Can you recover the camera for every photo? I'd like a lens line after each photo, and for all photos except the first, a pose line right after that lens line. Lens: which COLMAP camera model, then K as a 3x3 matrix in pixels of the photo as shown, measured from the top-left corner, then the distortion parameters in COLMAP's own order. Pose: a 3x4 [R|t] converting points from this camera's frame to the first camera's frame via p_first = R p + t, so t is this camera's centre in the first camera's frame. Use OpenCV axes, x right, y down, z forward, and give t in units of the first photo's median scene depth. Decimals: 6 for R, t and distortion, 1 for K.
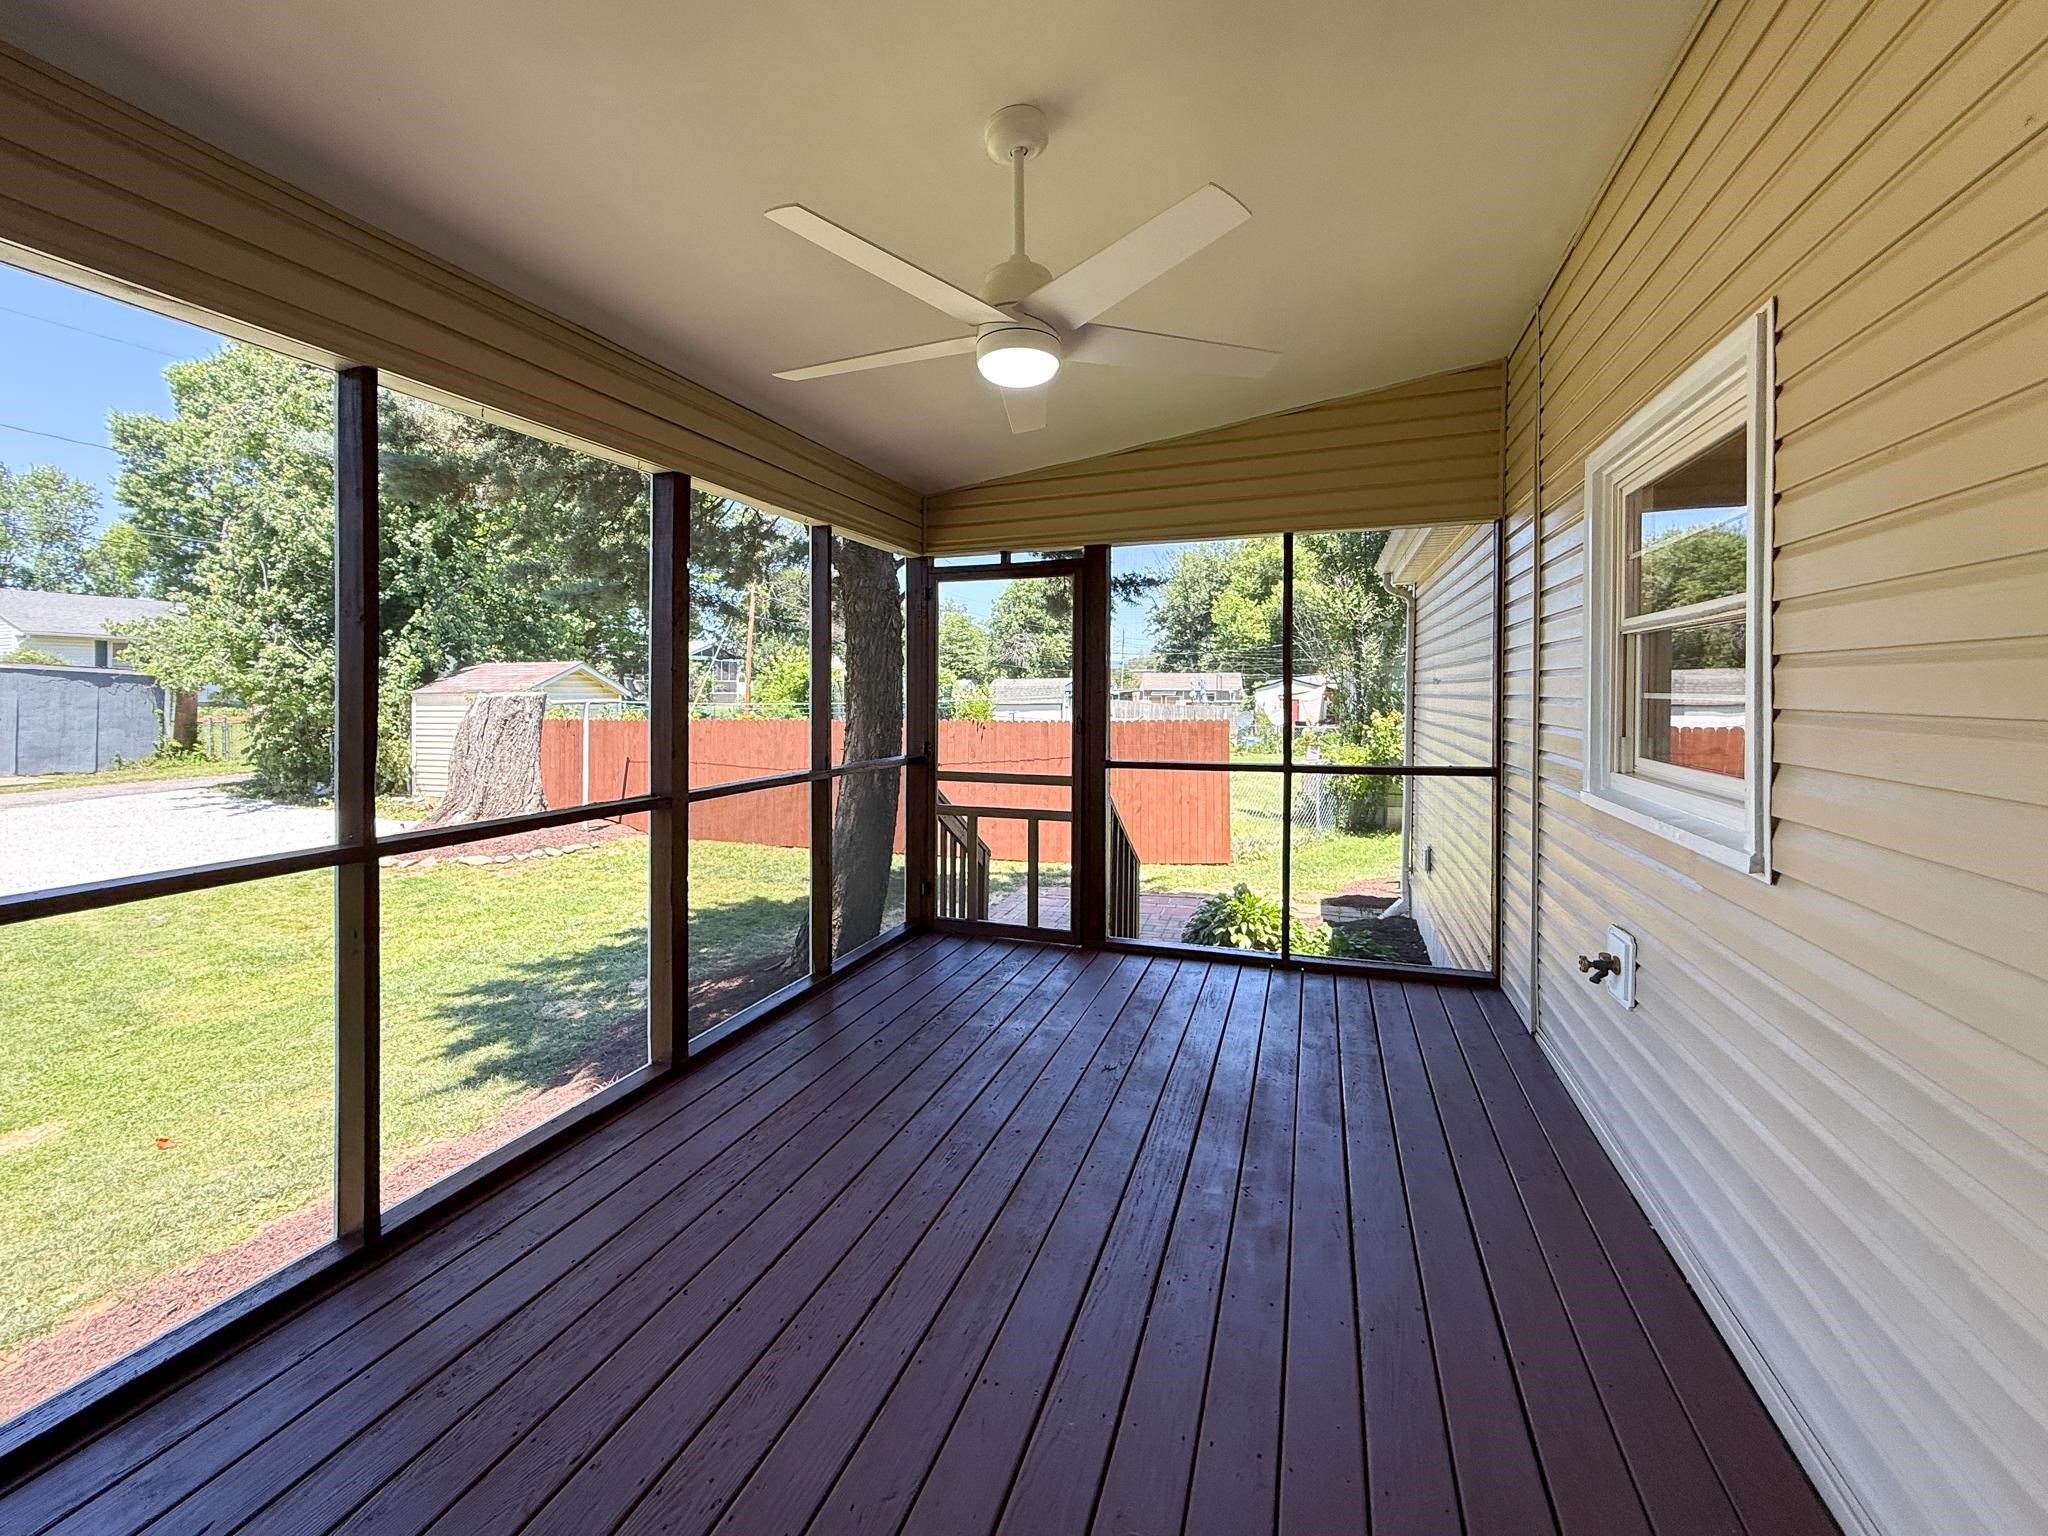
lens RADIAL K [[810.7, 0, 1015.1], [0, 810.7, 697.4], [0, 0, 1]] dist [-0.000355, -0.000074]
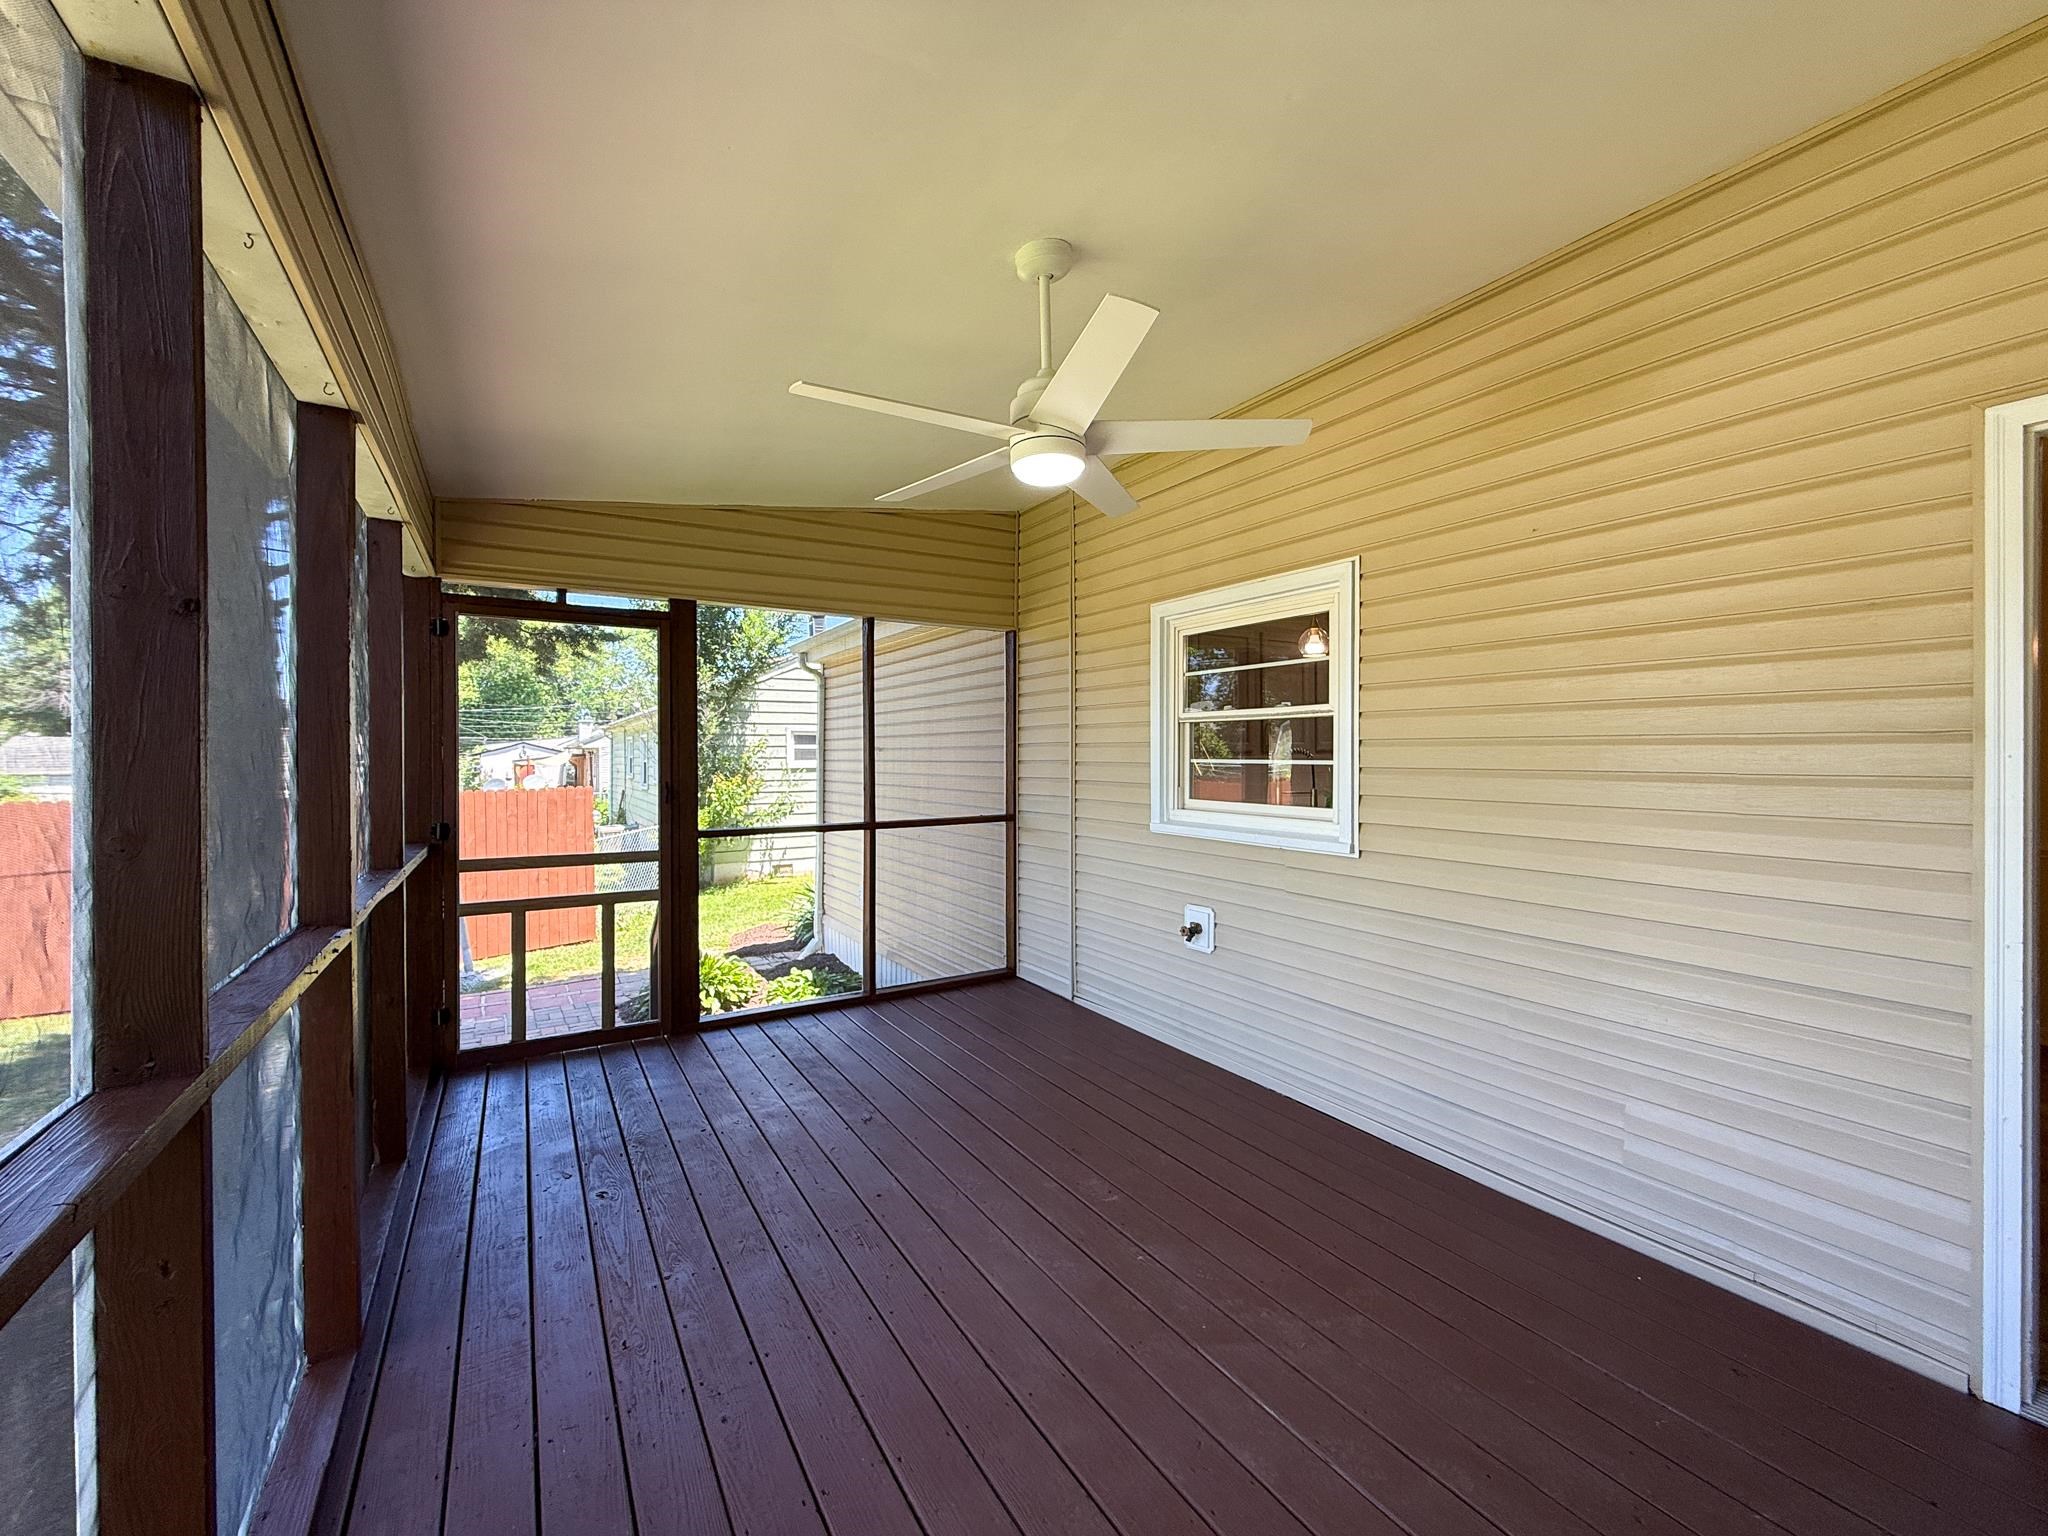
lens RADIAL K [[810.5, 0, 948.8], [0, 810.5, 765.1], [0, 0, 1]] dist [0.001424, 0.000068]
pose [[0.656498, -0.005019, 0.754311, -0.486865], [0.003018, 0.999987, 0.004027, -0.000843], [-0.754322, -0.000367, 0.656505, 0.193029]]
